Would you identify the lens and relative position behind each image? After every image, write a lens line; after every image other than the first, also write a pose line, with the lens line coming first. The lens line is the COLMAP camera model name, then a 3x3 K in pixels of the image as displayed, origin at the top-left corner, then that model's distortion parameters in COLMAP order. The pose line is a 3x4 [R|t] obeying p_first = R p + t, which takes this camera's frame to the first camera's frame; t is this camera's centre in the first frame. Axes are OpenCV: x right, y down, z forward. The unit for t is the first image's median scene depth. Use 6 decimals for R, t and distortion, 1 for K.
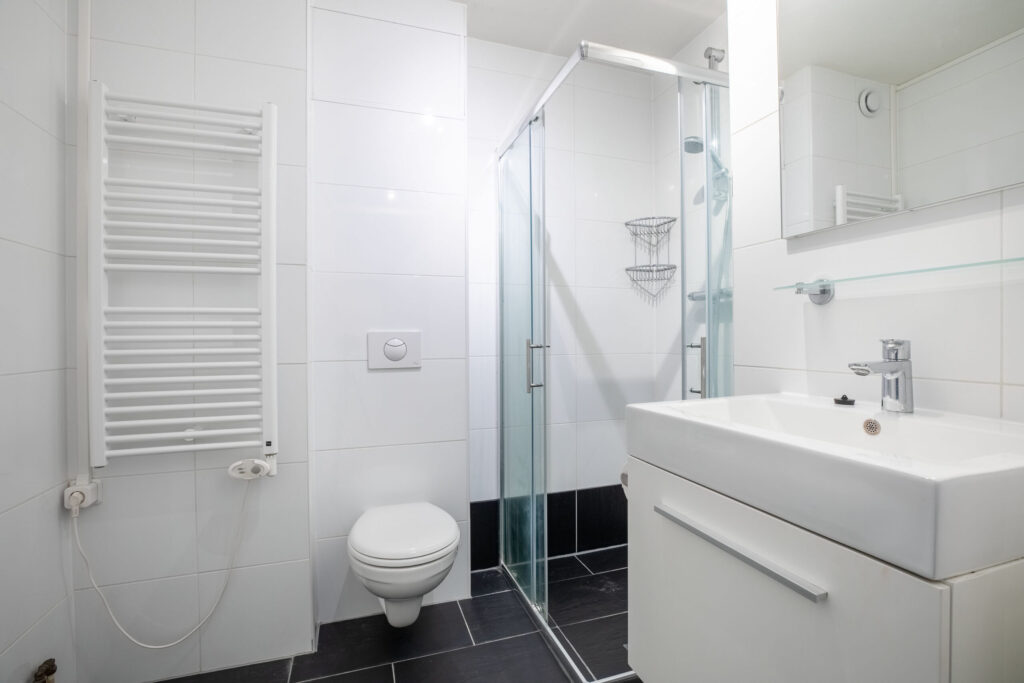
lens RADIAL K [[456.9, 0, 476.0], [0, 456.9, 341.8], [0, 0, 1]] dist [0.002203, -0.000855]
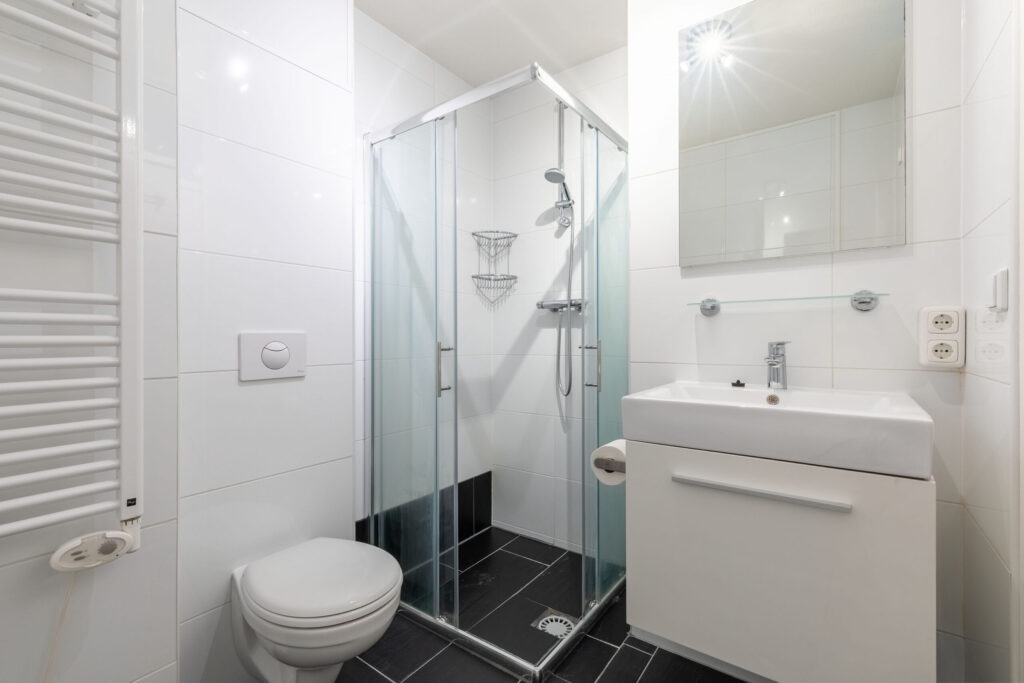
lens RADIAL K [[456.9, 0, 508.1], [0, 456.9, 337.8], [0, 0, 1]] dist [0.002203, -0.000855]
pose [[0.817304, 0.003872, 0.576194, -0.299613], [0.004847, 0.999896, -0.013595, -0.000497], [-0.576187, 0.013904, 0.817200, 0.118120]]
